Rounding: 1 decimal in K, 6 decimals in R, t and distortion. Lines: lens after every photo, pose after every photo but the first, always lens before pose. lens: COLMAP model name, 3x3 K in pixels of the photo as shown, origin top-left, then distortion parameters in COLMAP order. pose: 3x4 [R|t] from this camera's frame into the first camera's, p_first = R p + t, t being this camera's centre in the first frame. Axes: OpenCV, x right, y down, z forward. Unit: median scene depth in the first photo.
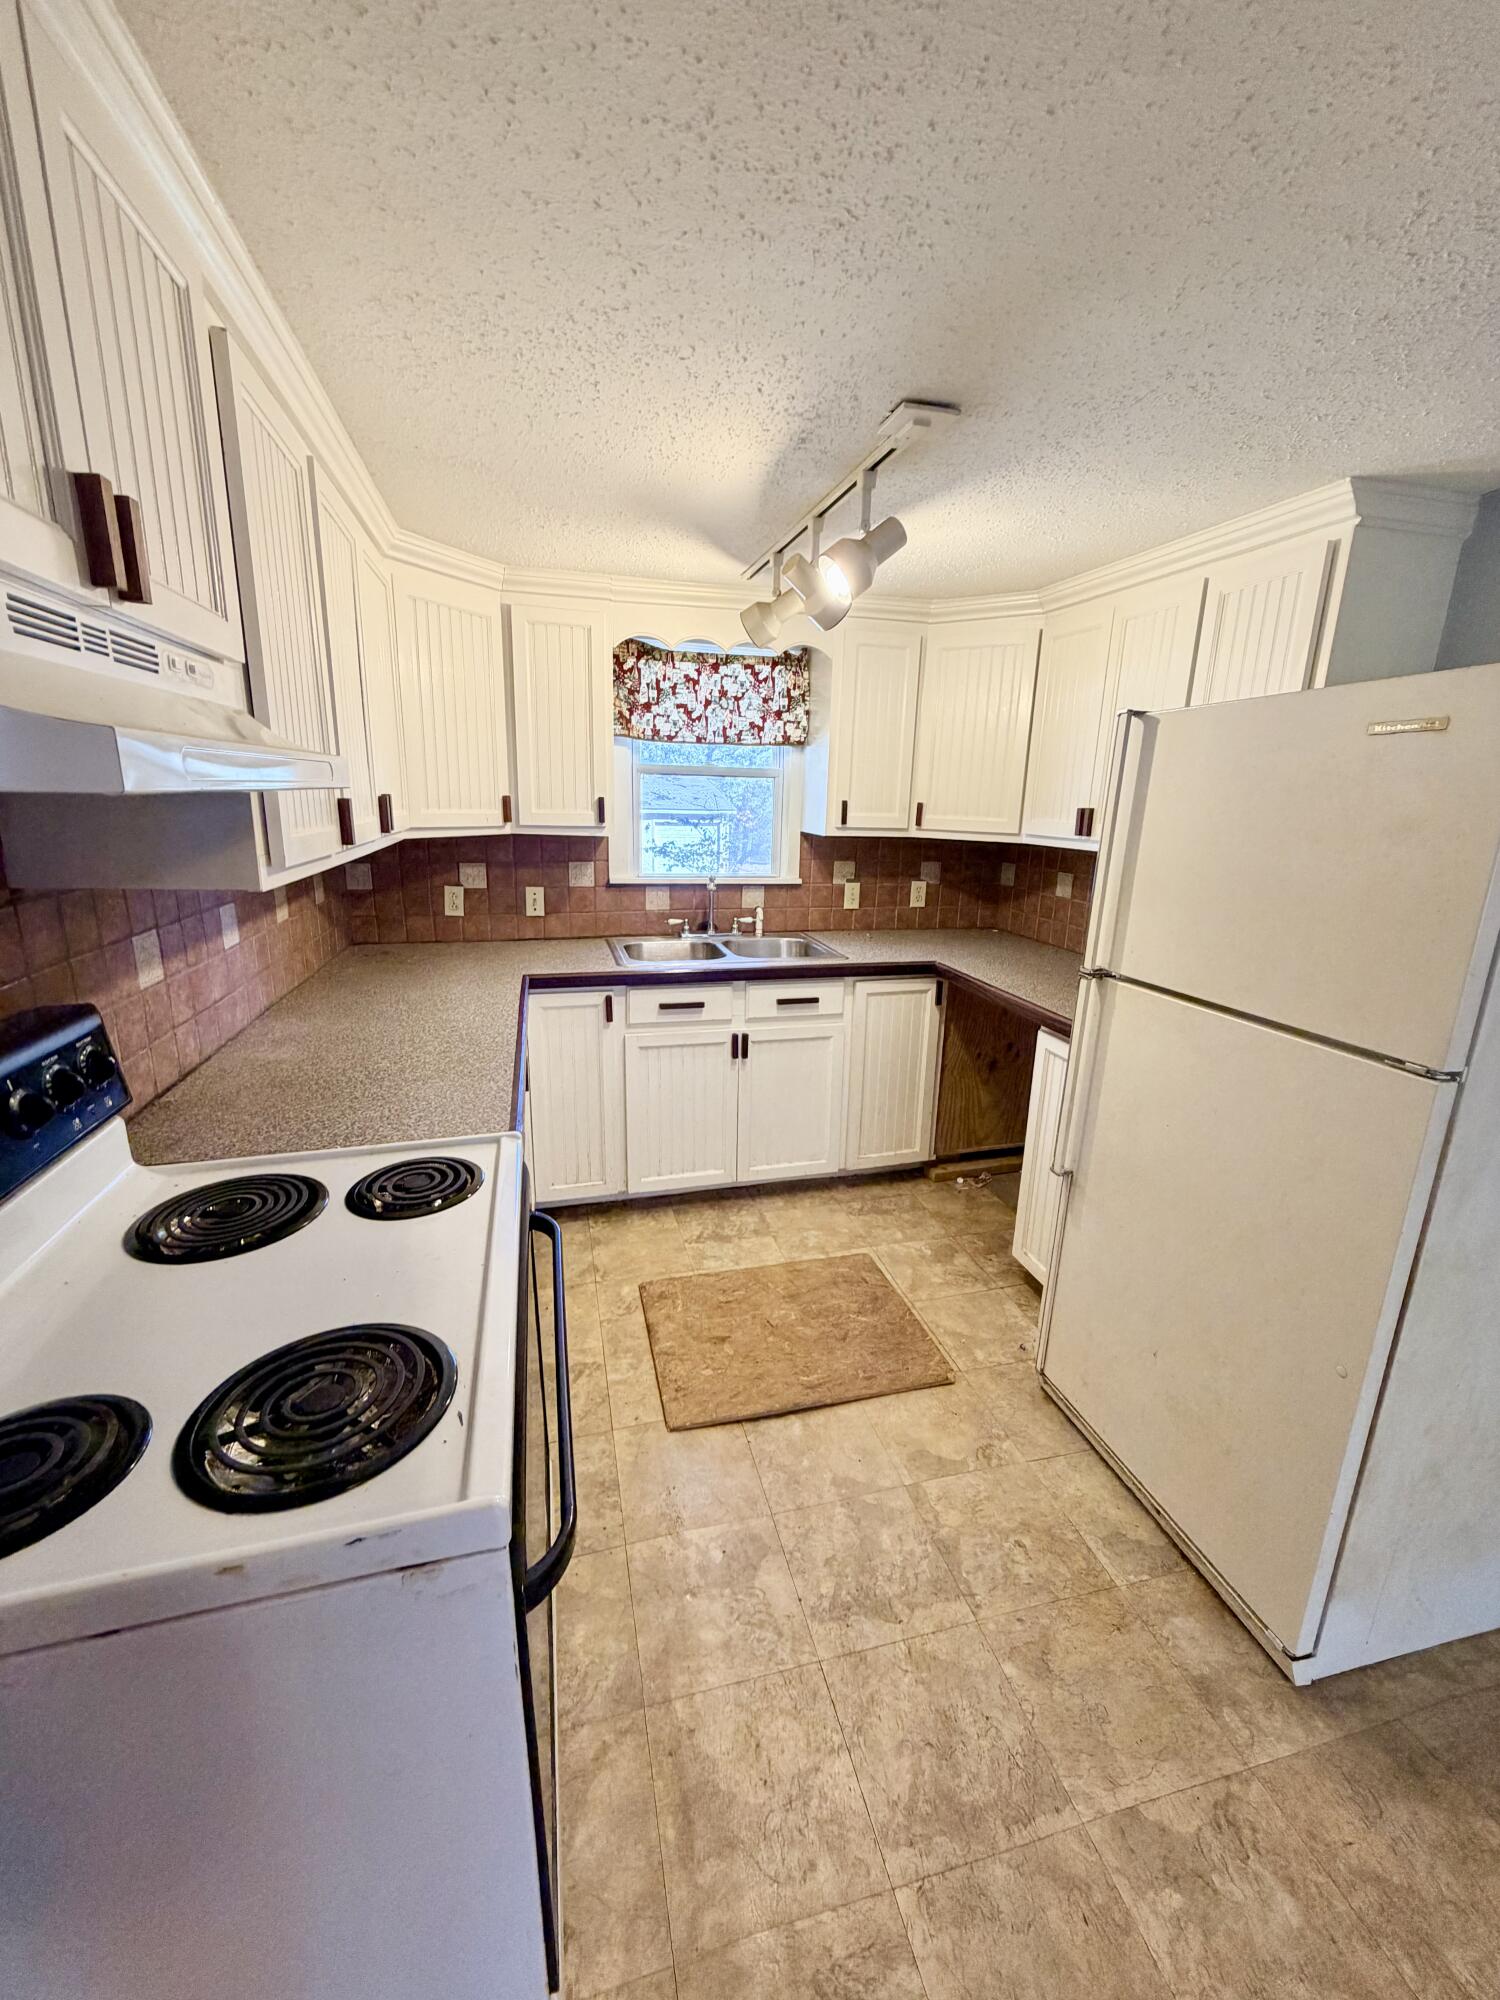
lens RADIAL K [[794.9, 0, 748.1], [0, 794.9, 989.1], [0, 0, 1]] dist [0.001247, -0.000323]
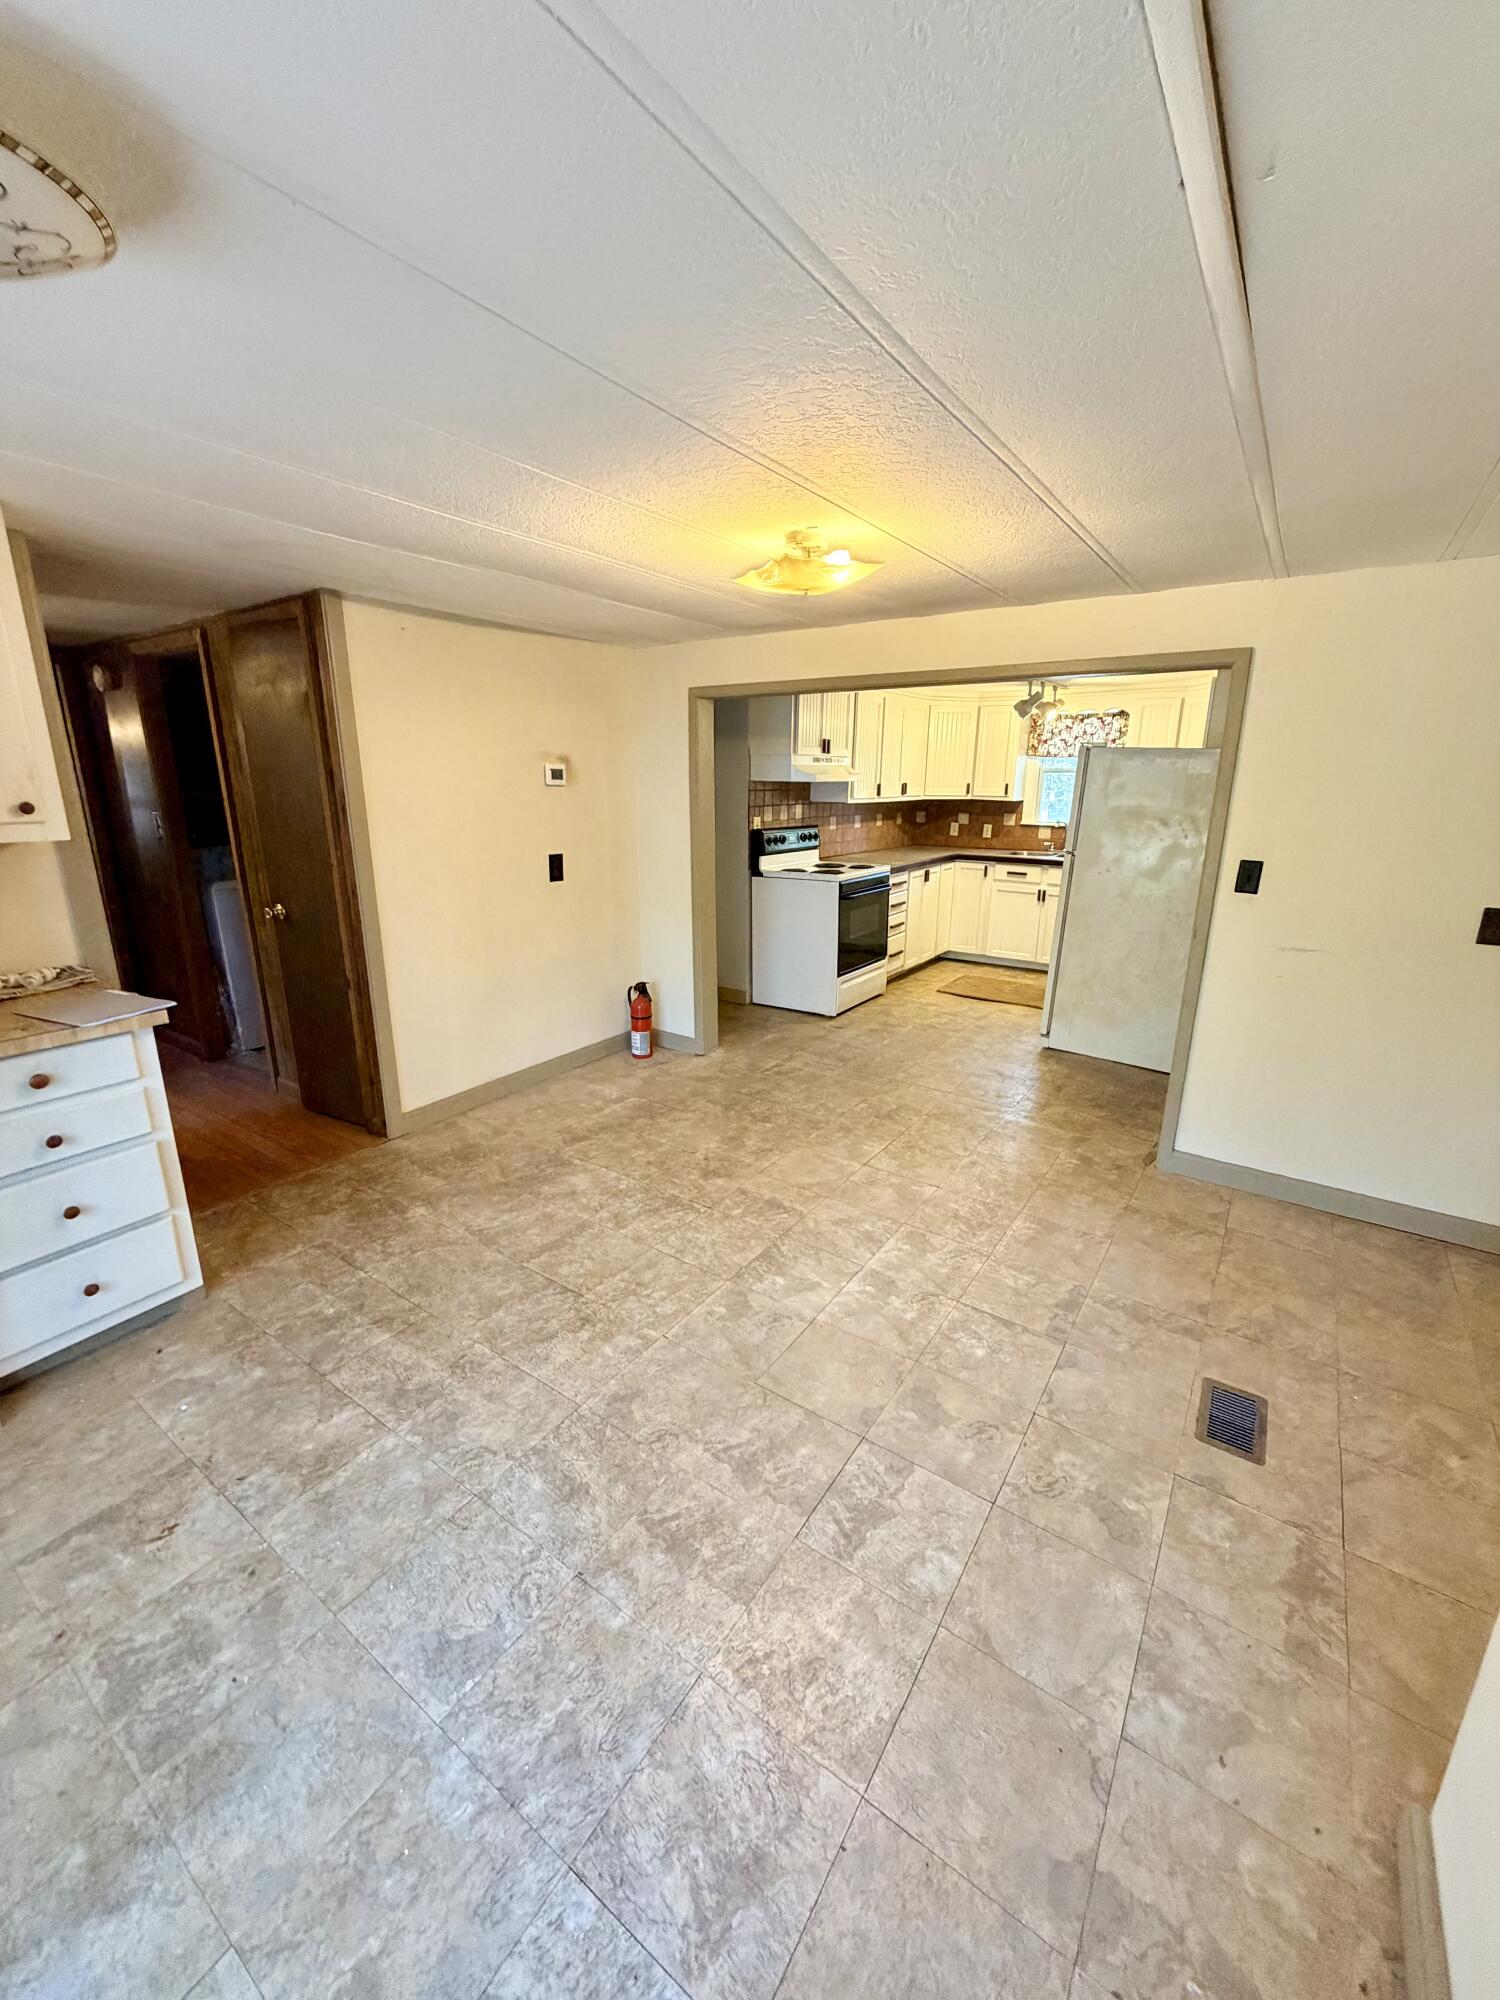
lens RADIAL K [[794.9, 0, 748.7], [0, 794.9, 992.0], [0, 0, 1]] dist [0.001247, -0.000323]
pose [[0.655101, 0.181090, -0.733518, 1.106705], [-0.170821, 0.981212, 0.089681, 0.270707], [0.735978, 0.066550, 0.673727, -1.057382]]
